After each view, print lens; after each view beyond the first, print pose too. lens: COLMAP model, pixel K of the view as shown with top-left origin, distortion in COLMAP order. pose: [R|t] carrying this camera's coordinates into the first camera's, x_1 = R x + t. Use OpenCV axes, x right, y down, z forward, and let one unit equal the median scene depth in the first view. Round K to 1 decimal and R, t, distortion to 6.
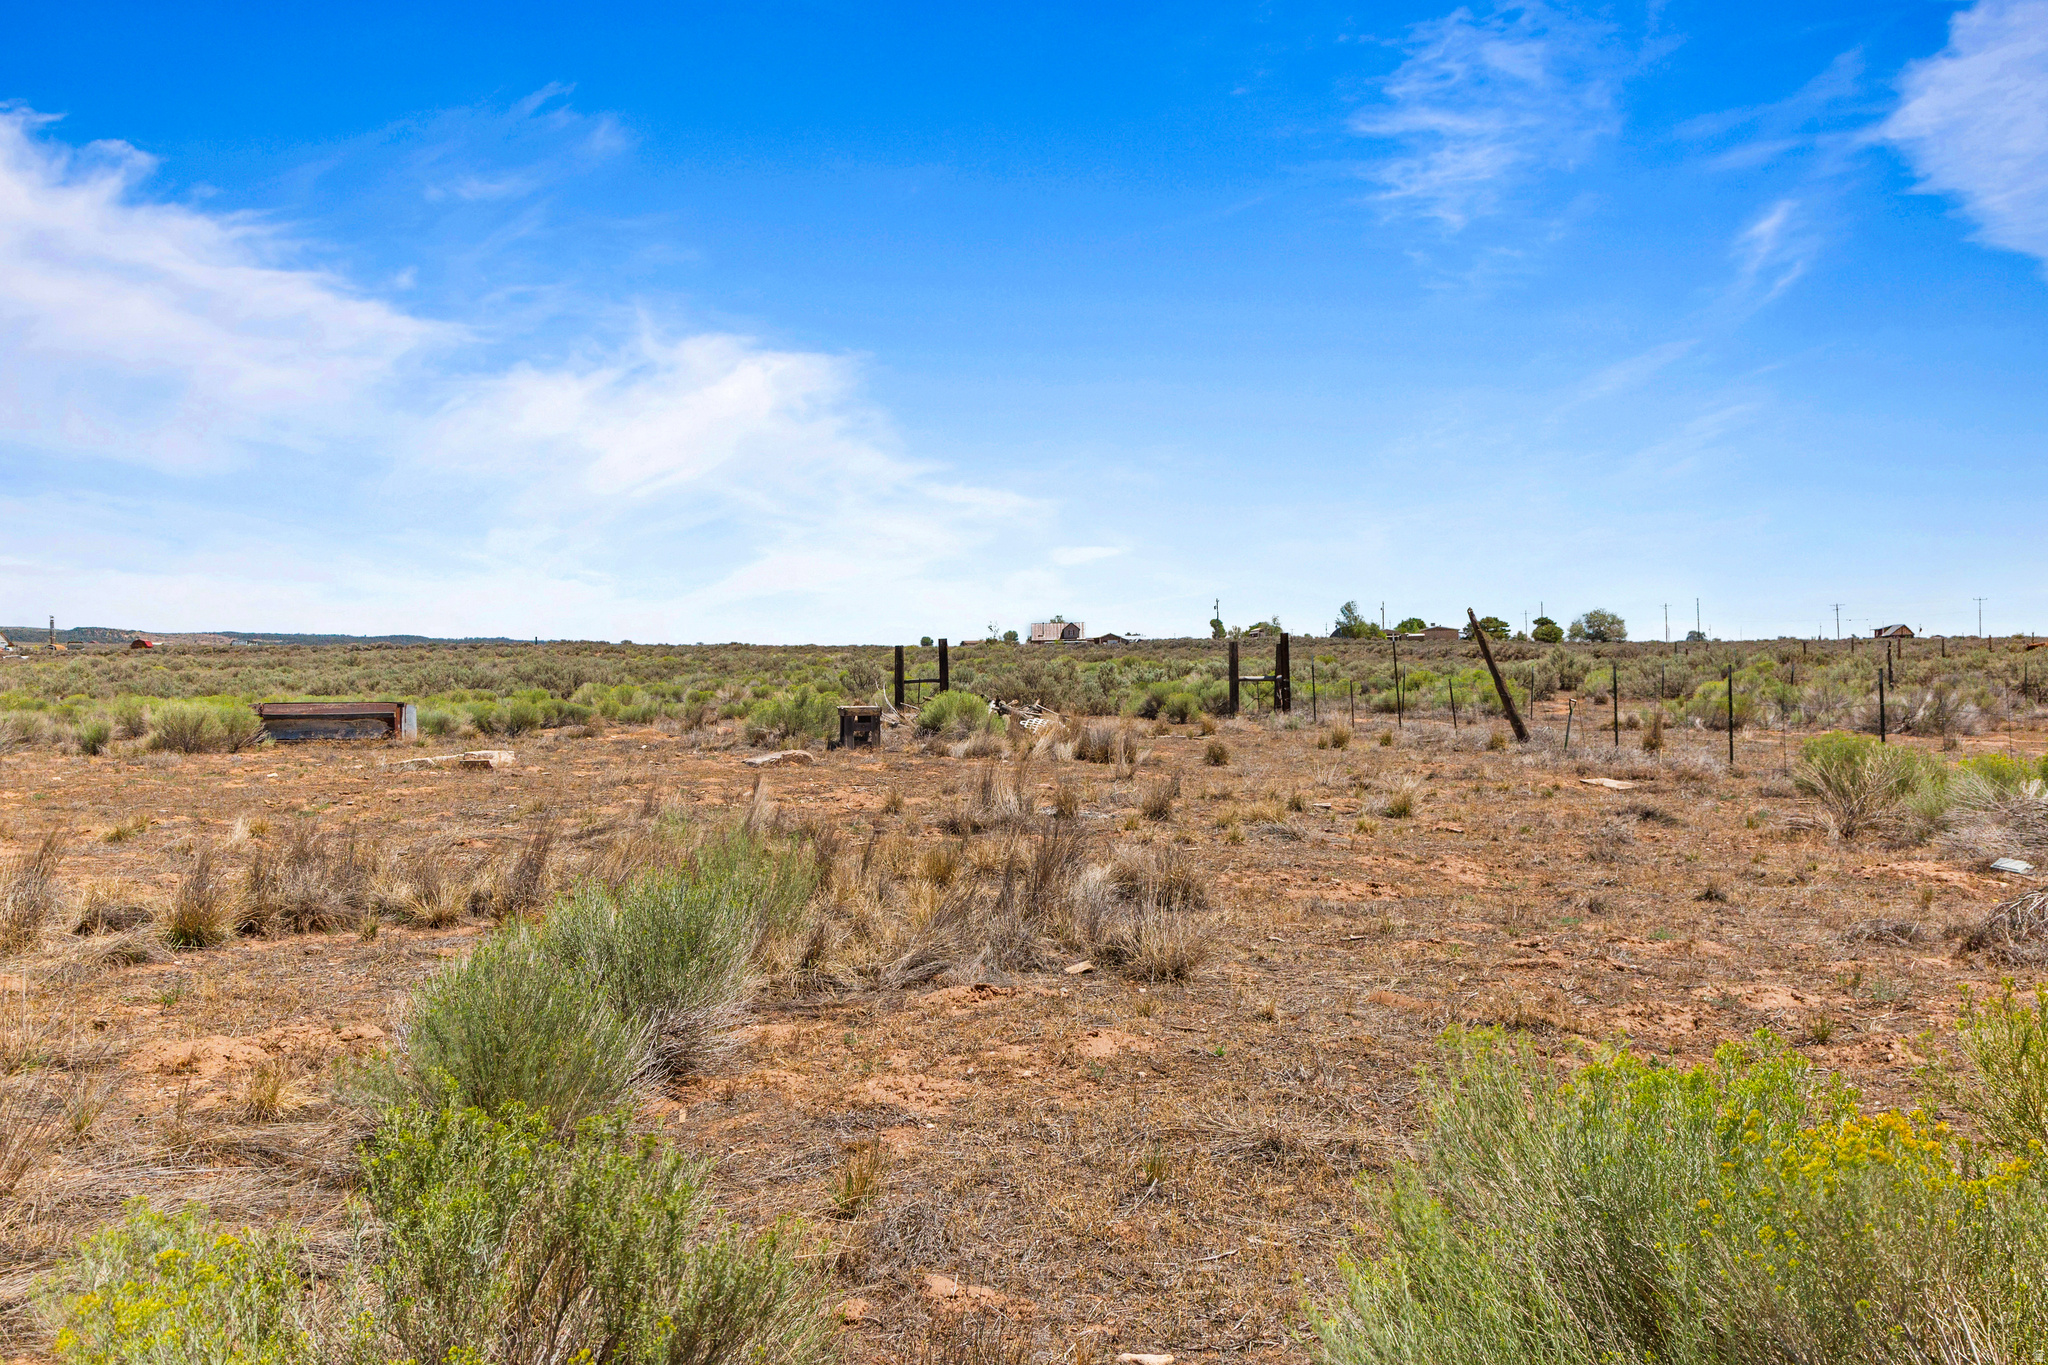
lens RADIAL K [[1842.0, 0, 1023.8], [0, 1842.0, 697.0], [0, 0, 1]] dist [-0.108451, -0.021276]
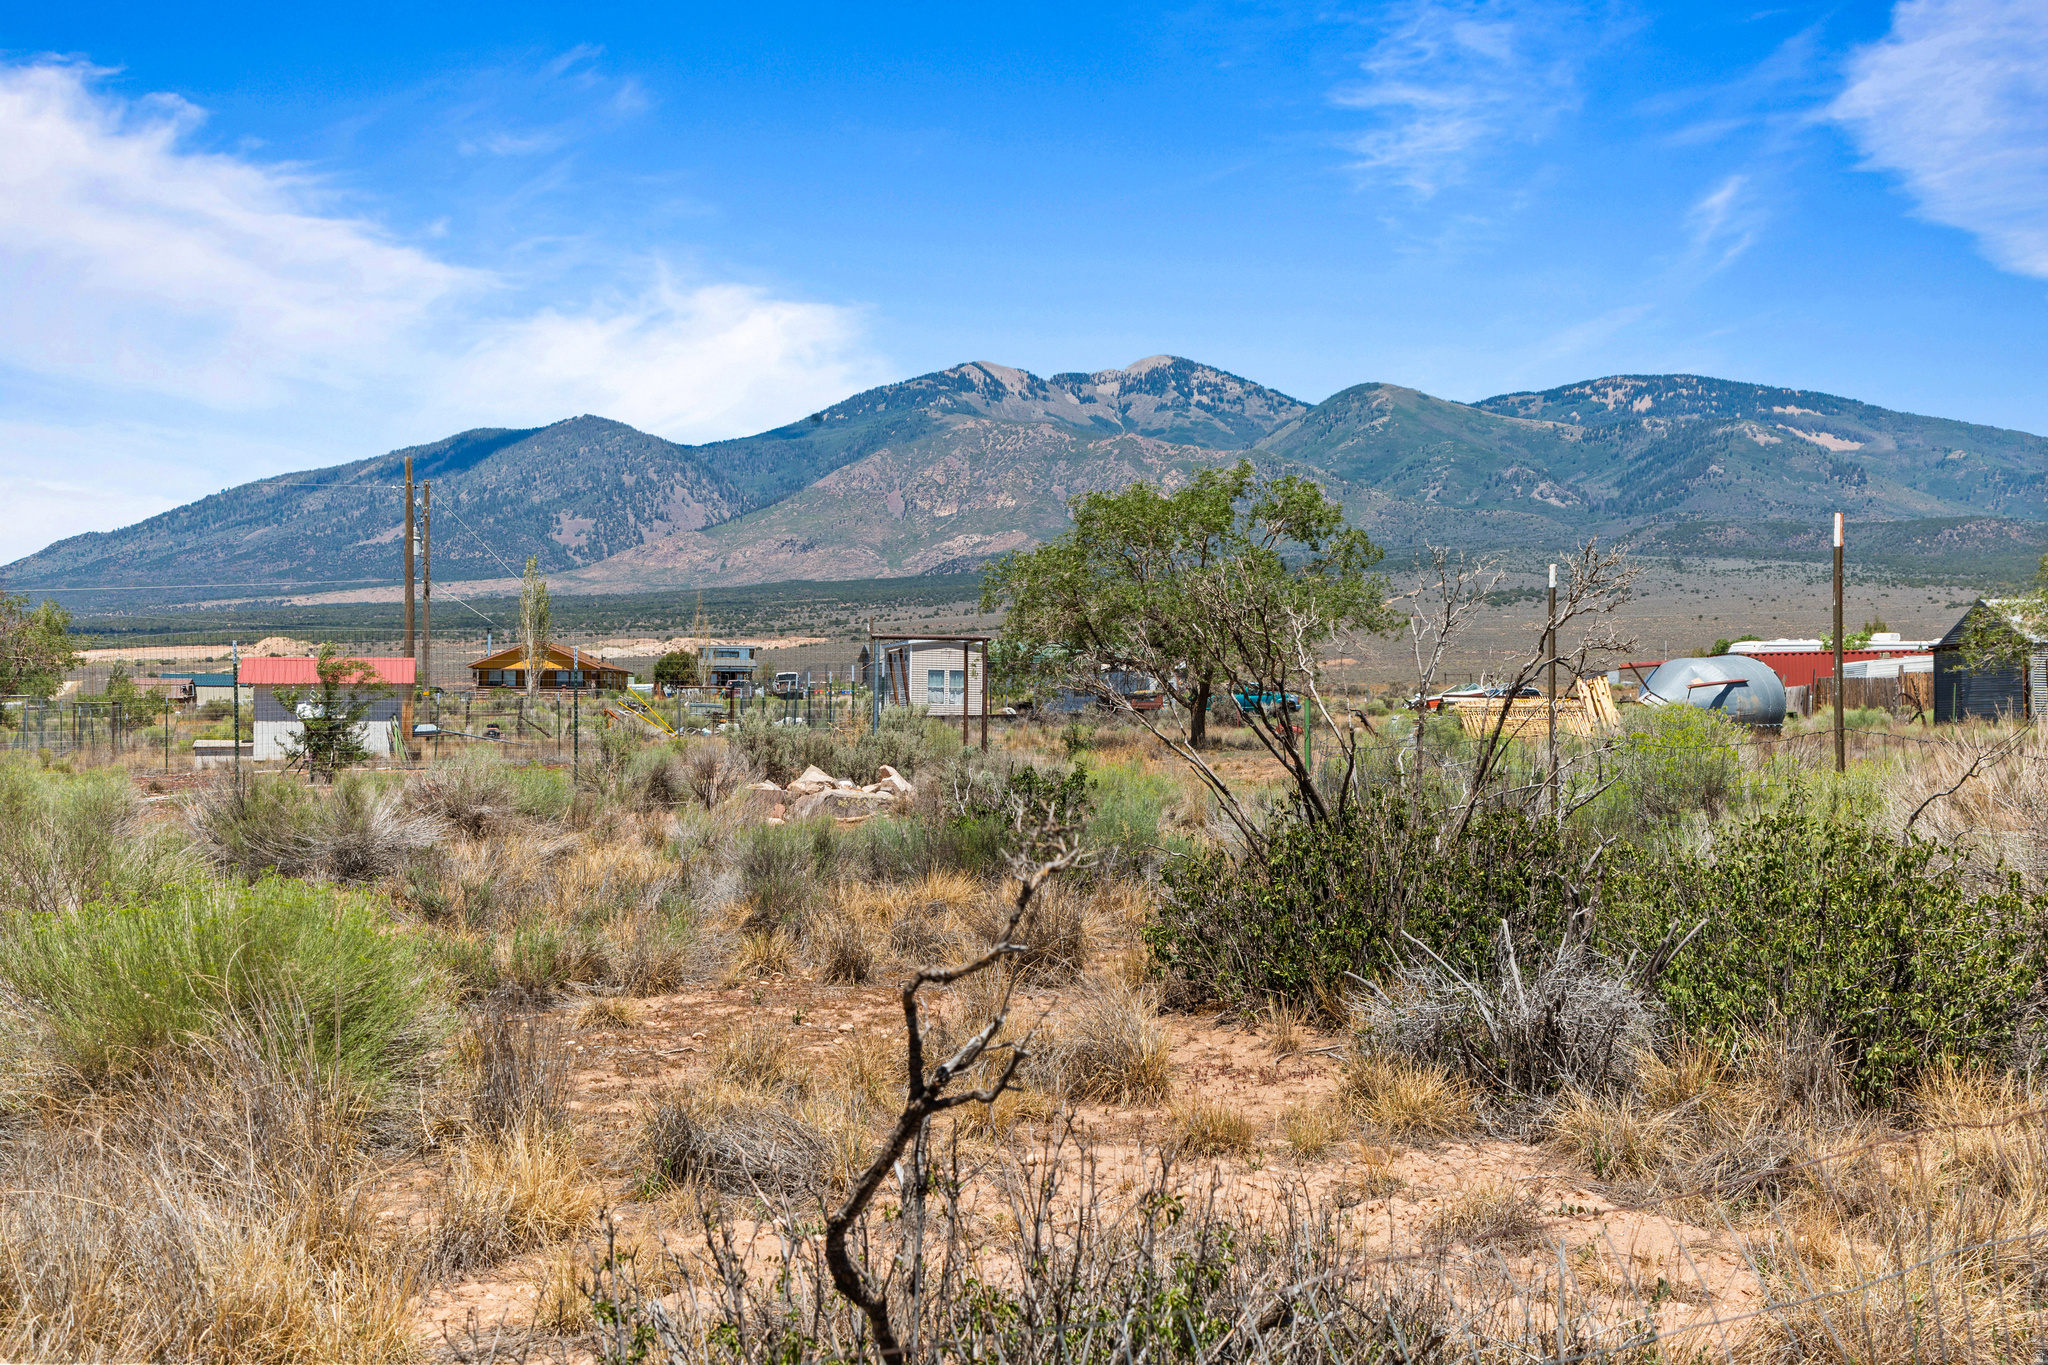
lens RADIAL K [[2963.2, 0, 1024.5], [0, 2963.2, 667.4], [0, 0, 1]] dist [0.031271, 0.000000]
pose [[0.999862, 0.016163, 0.003928, 0.000034], [-0.016213, 0.999781, 0.013211, -0.001258], [-0.003714, -0.013273, 0.999905, -0.755696]]
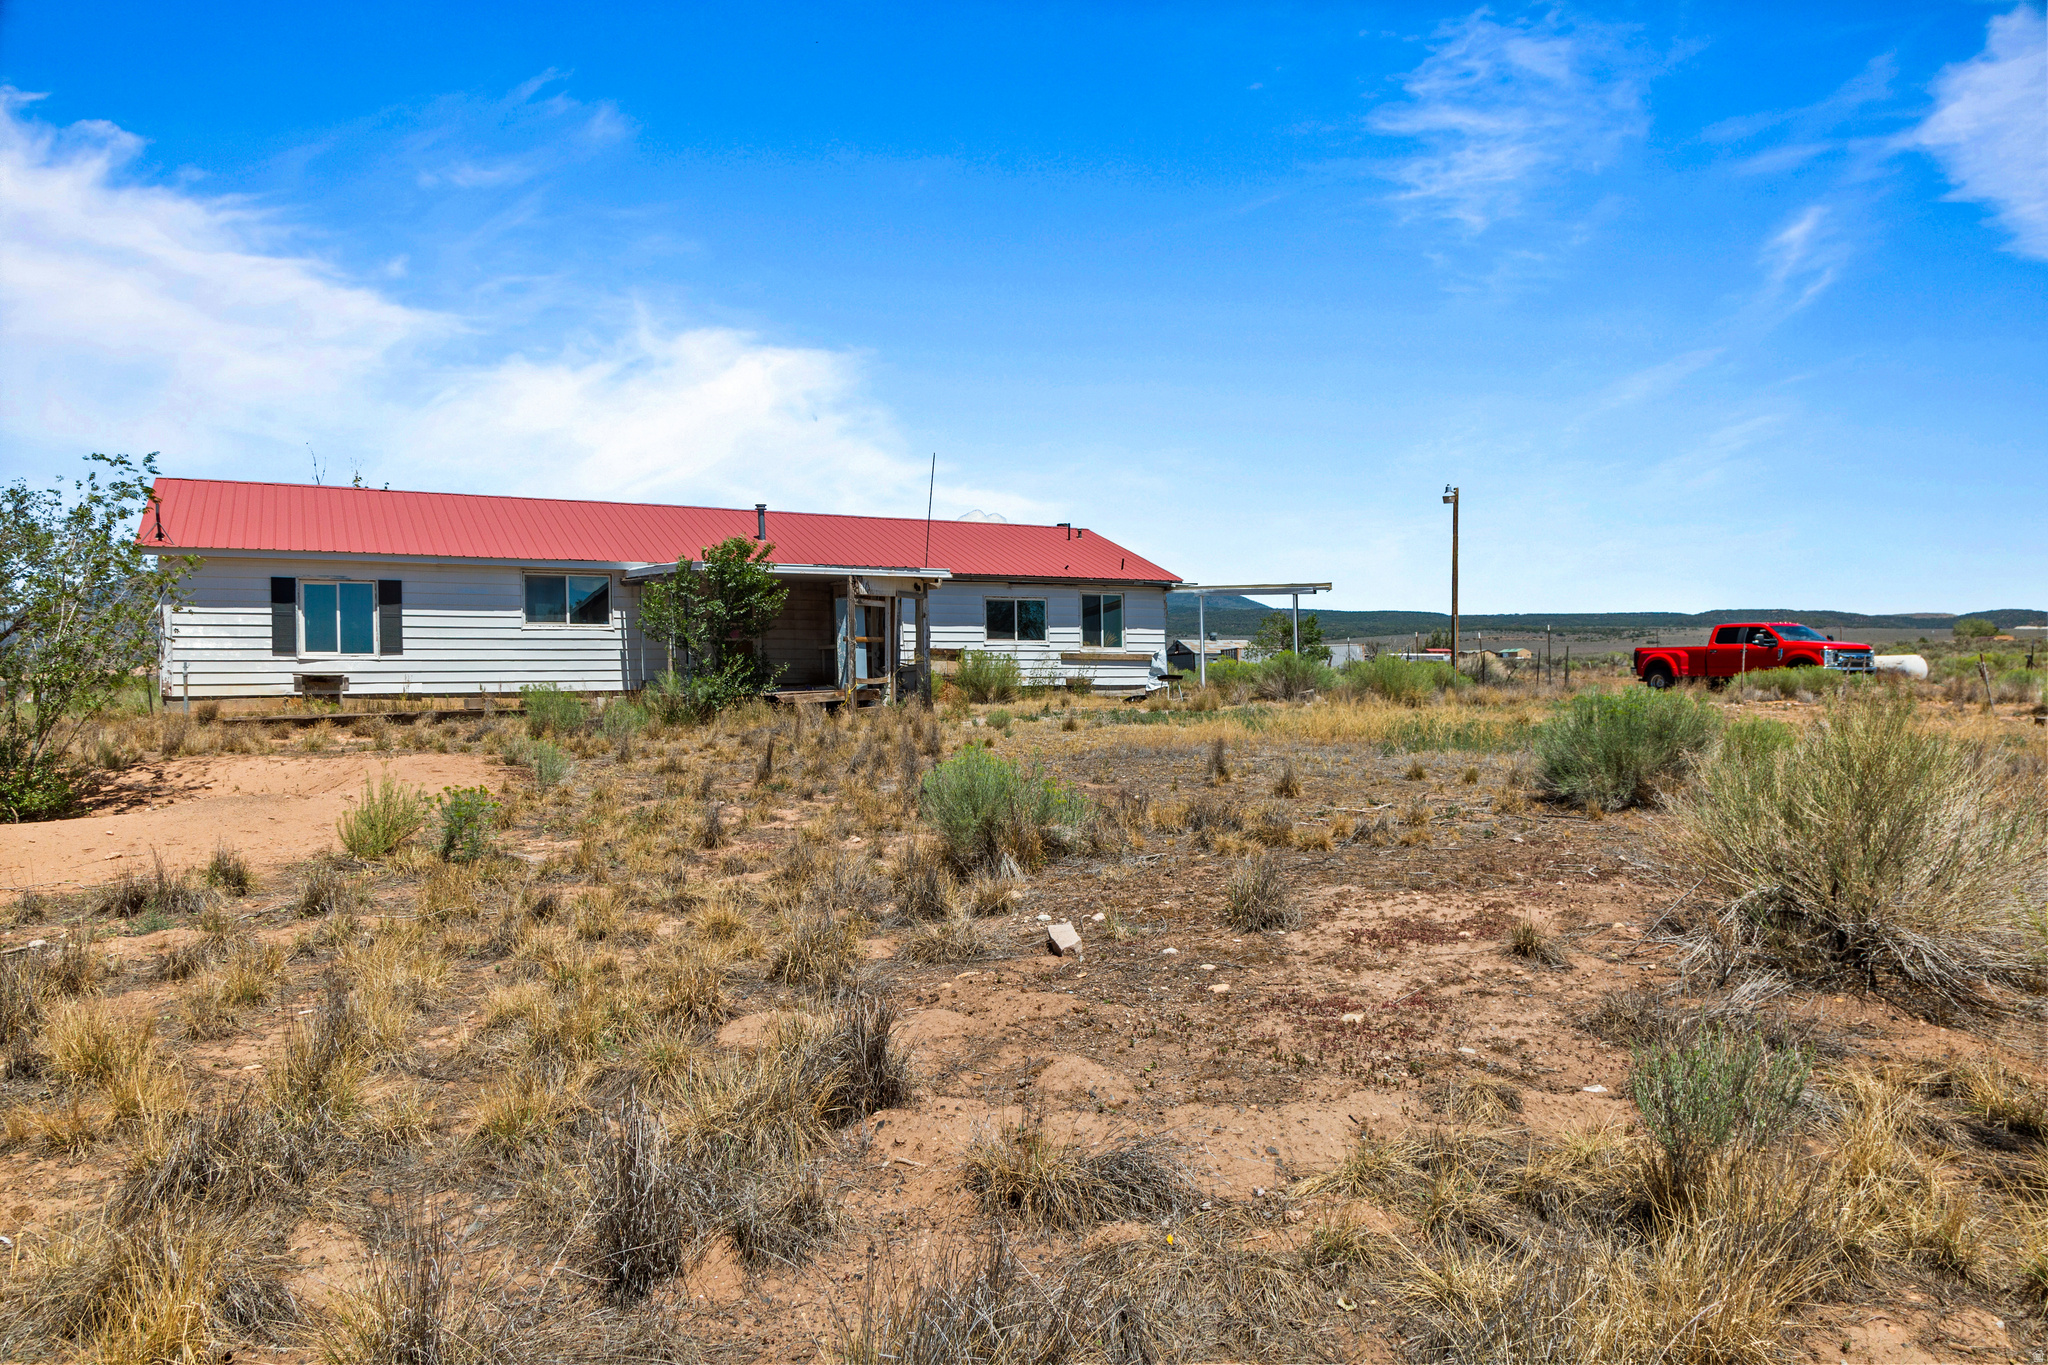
lens RADIAL K [[1436.5, 0, 1025.0], [0, 1436.5, 675.7], [0, 0, 1]] dist [-0.116792, 0.003315]
pose [[0.999898, 0.014129, -0.002159, 0.000904], [-0.014150, 0.999847, -0.010251, -0.008515], [0.002014, 0.010280, 0.999945, 0.255808]]
